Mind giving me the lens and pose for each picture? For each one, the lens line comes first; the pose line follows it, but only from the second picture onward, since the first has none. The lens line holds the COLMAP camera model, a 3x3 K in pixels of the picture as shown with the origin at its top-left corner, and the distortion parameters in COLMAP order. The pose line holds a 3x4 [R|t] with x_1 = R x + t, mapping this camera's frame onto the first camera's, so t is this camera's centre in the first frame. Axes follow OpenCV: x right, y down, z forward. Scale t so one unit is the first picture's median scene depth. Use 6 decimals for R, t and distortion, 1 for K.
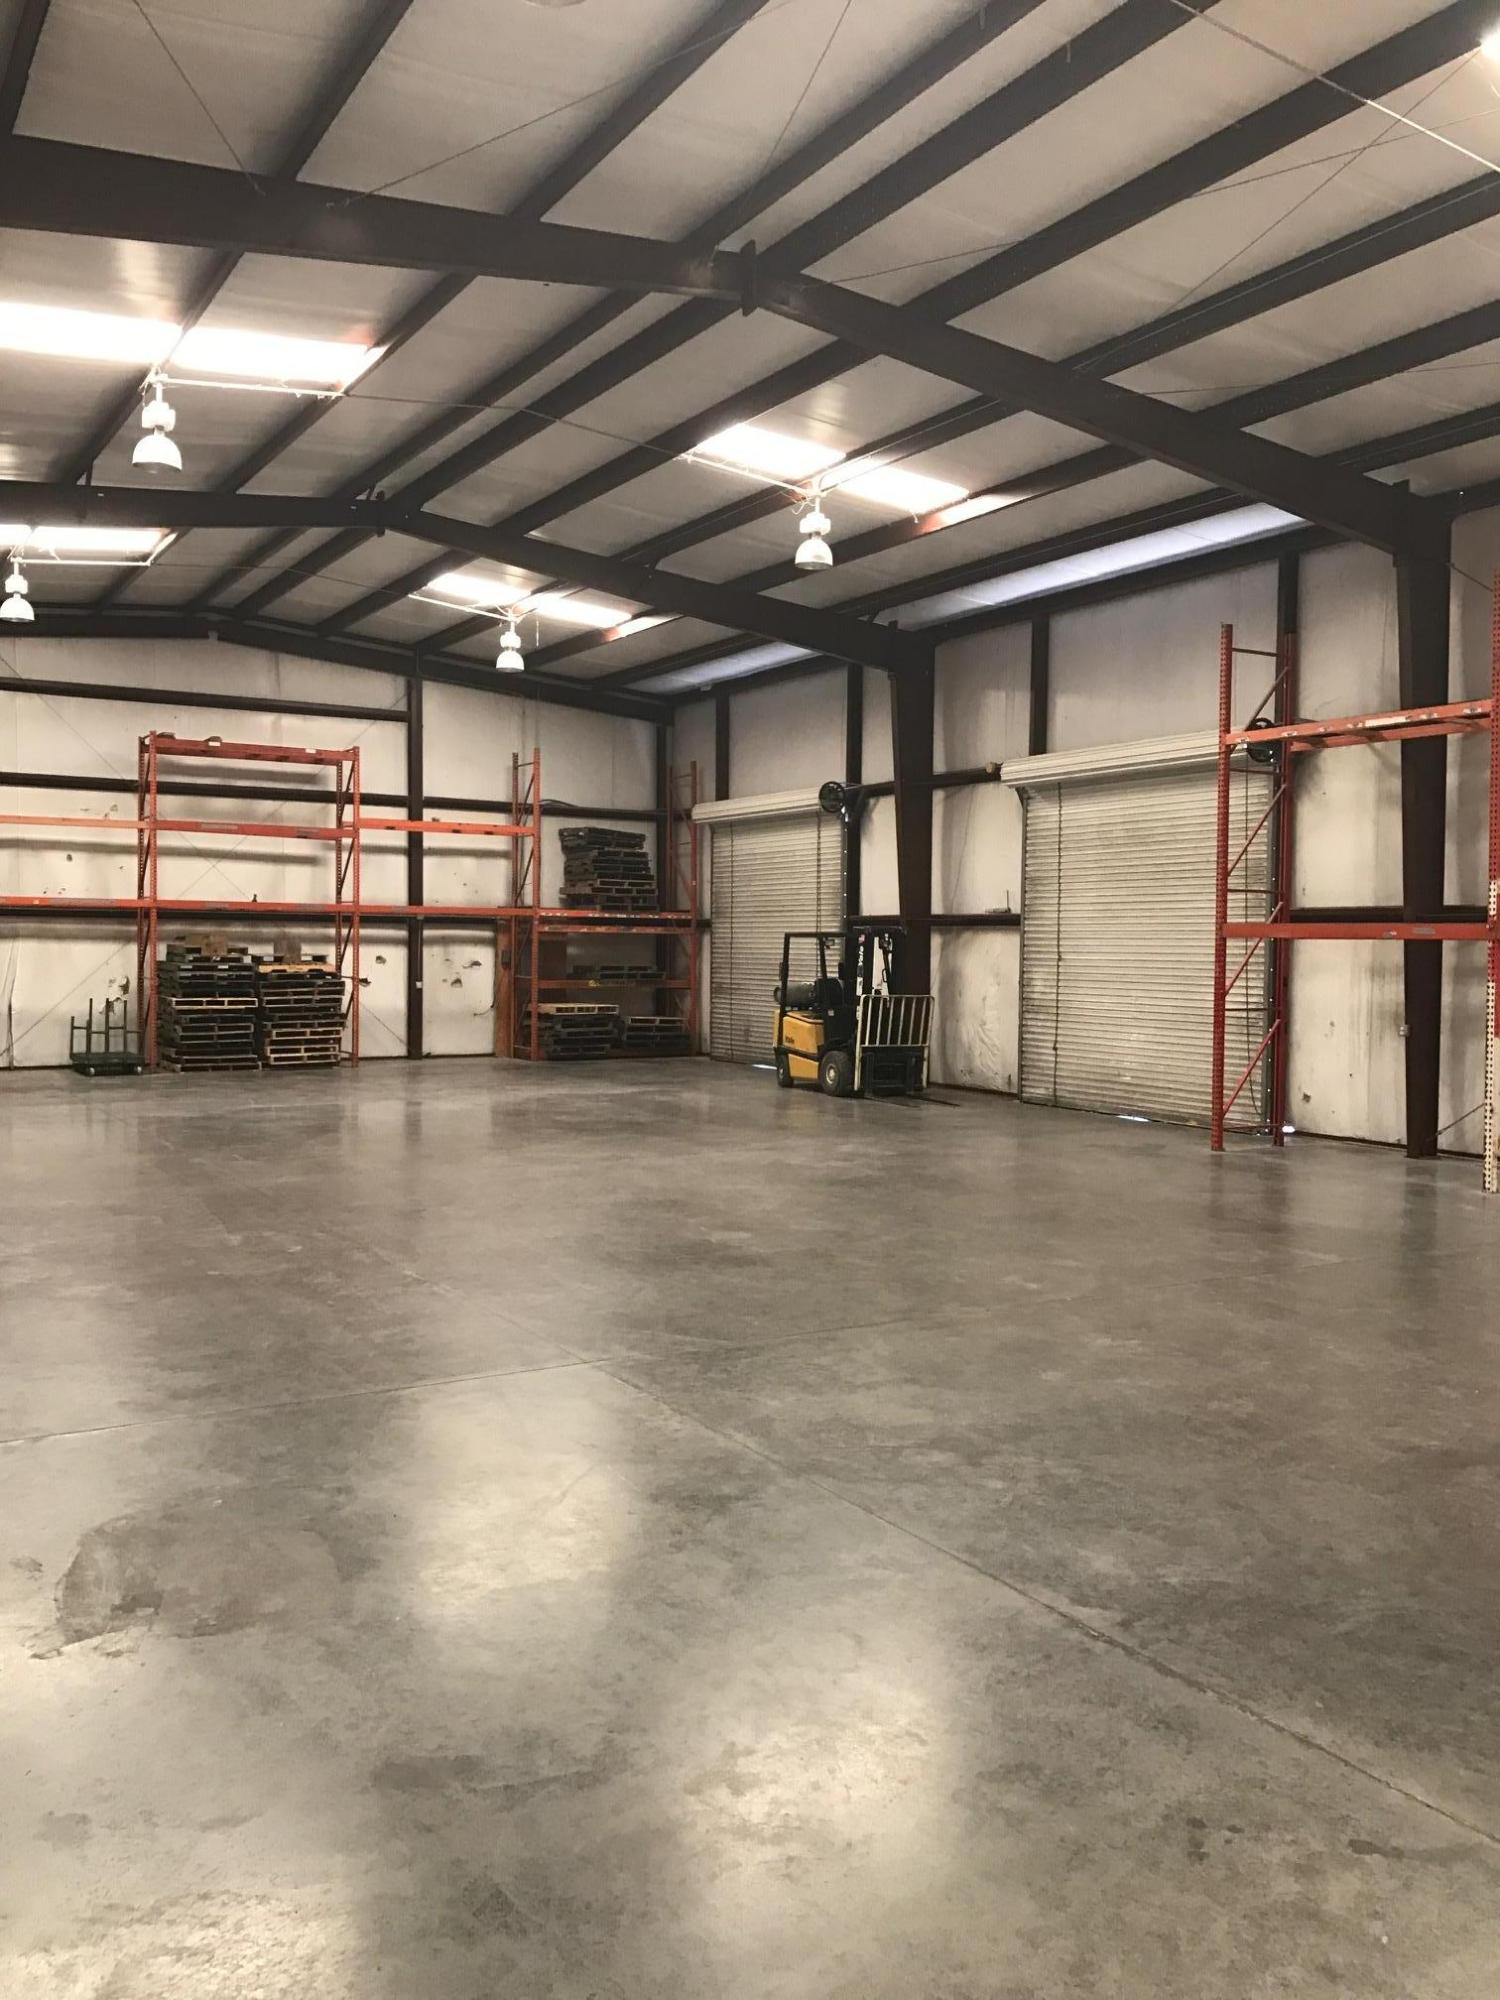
lens RADIAL K [[1550.6, 0, 747.4], [0, 1550.6, 1012.4], [0, 0, 1]] dist [-0.007269, -0.003357]
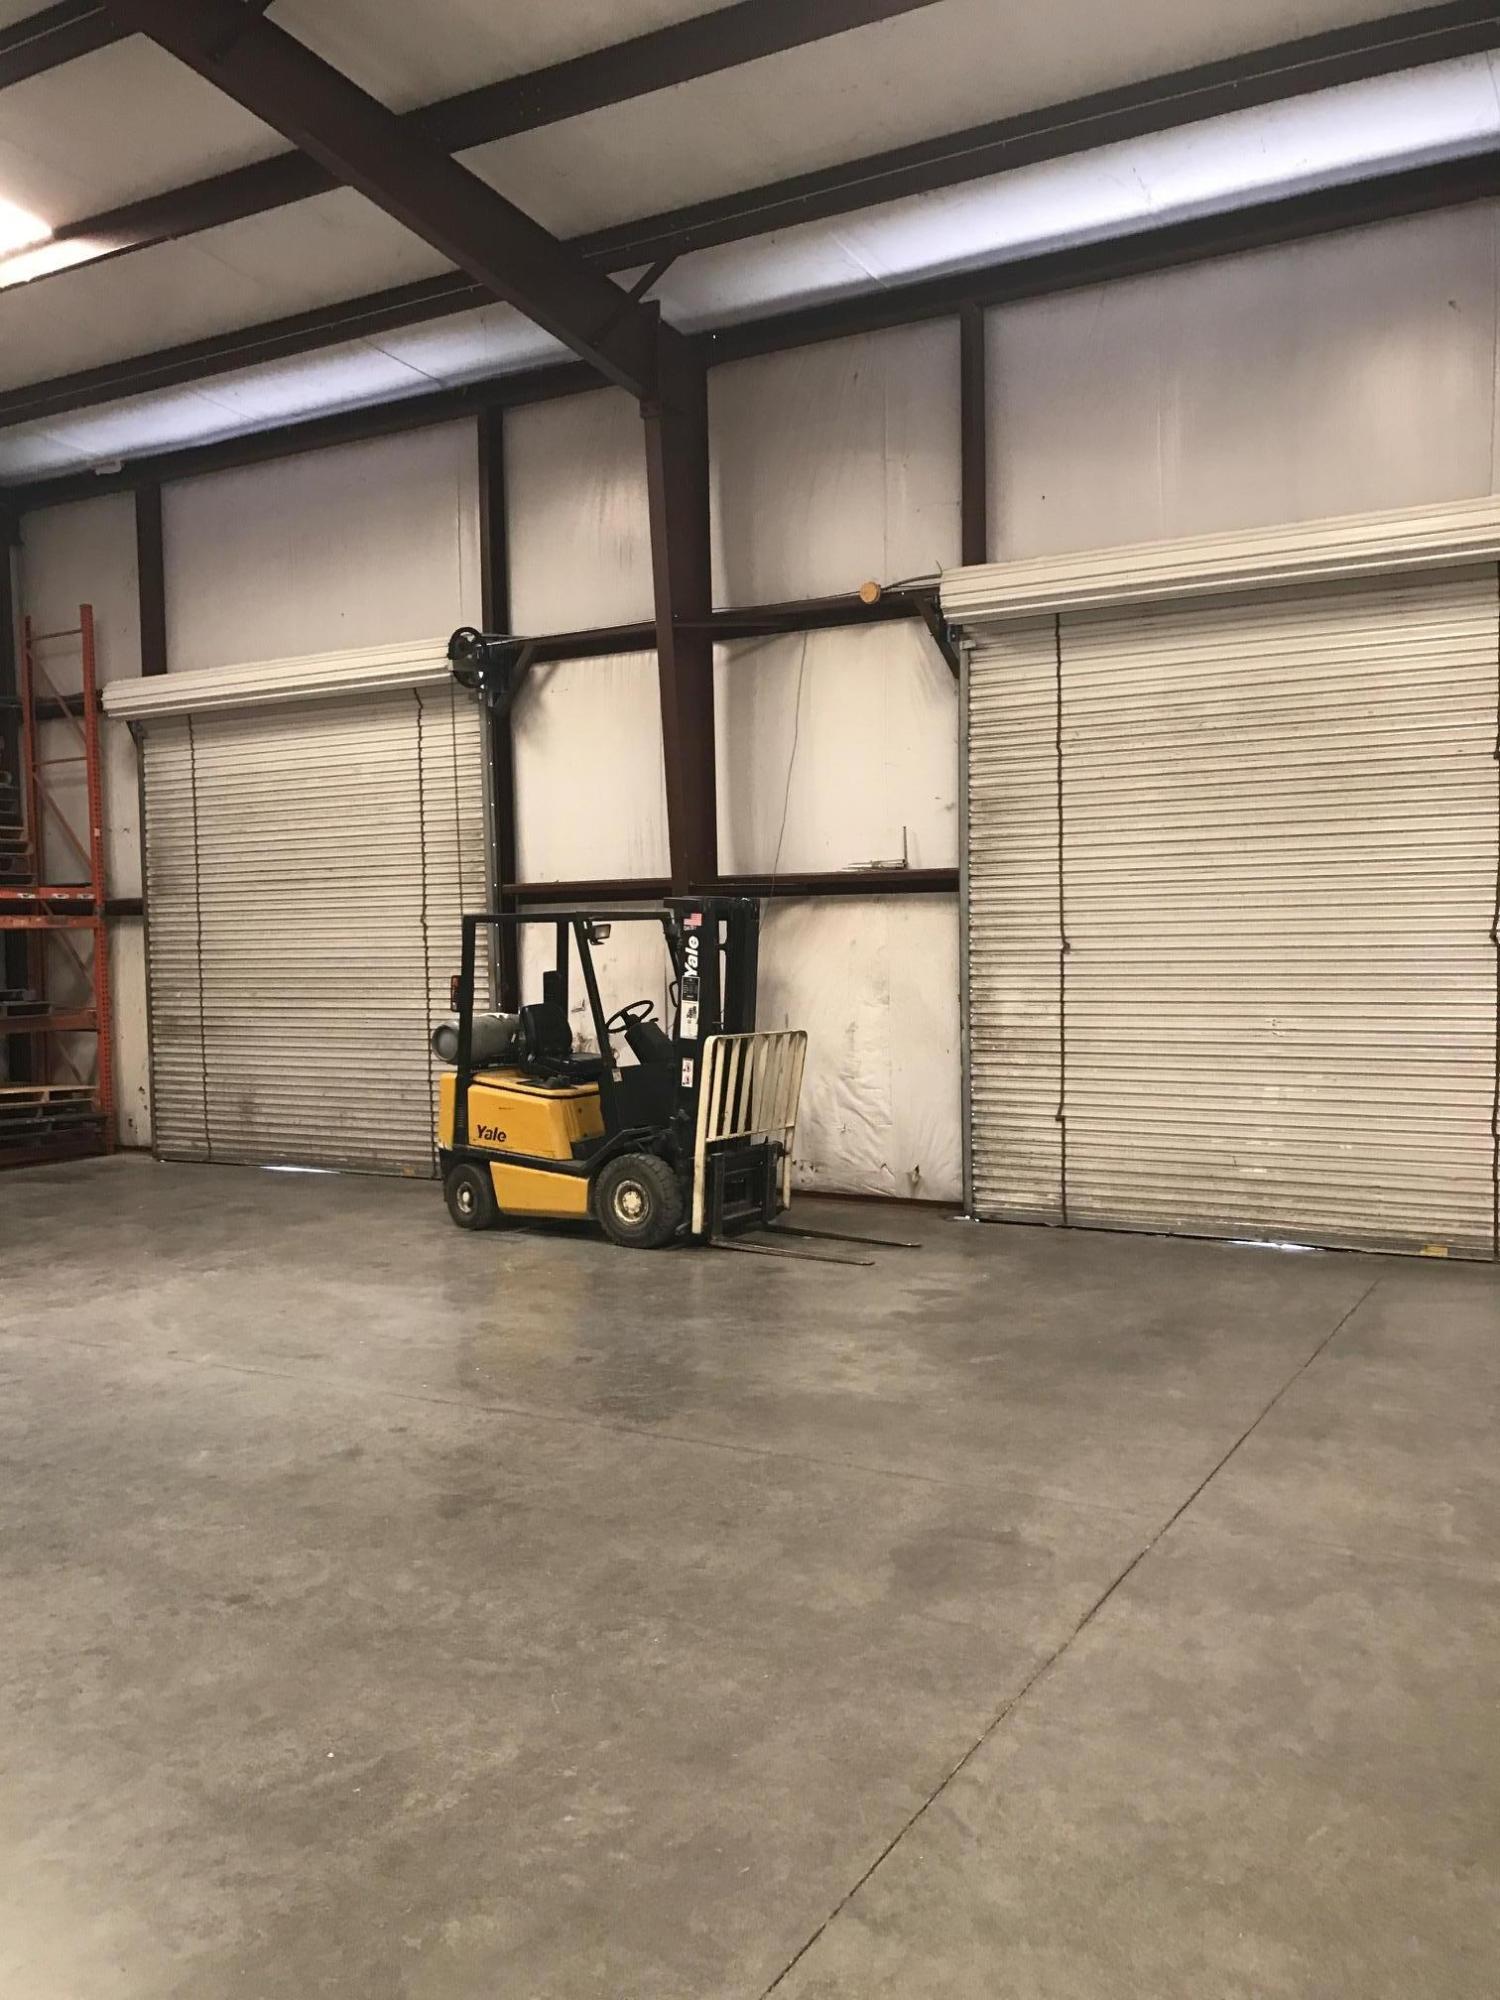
lens RADIAL K [[1651.9, 0, 755.2], [0, 1651.9, 1015.5], [0, 0, 1]] dist [0.019430, -0.049907]
pose [[0.872136, -0.048787, 0.486825, -0.125255], [0.047548, 0.998758, 0.014909, -0.019022], [-0.486948, 0.010145, 0.873372, 0.413866]]
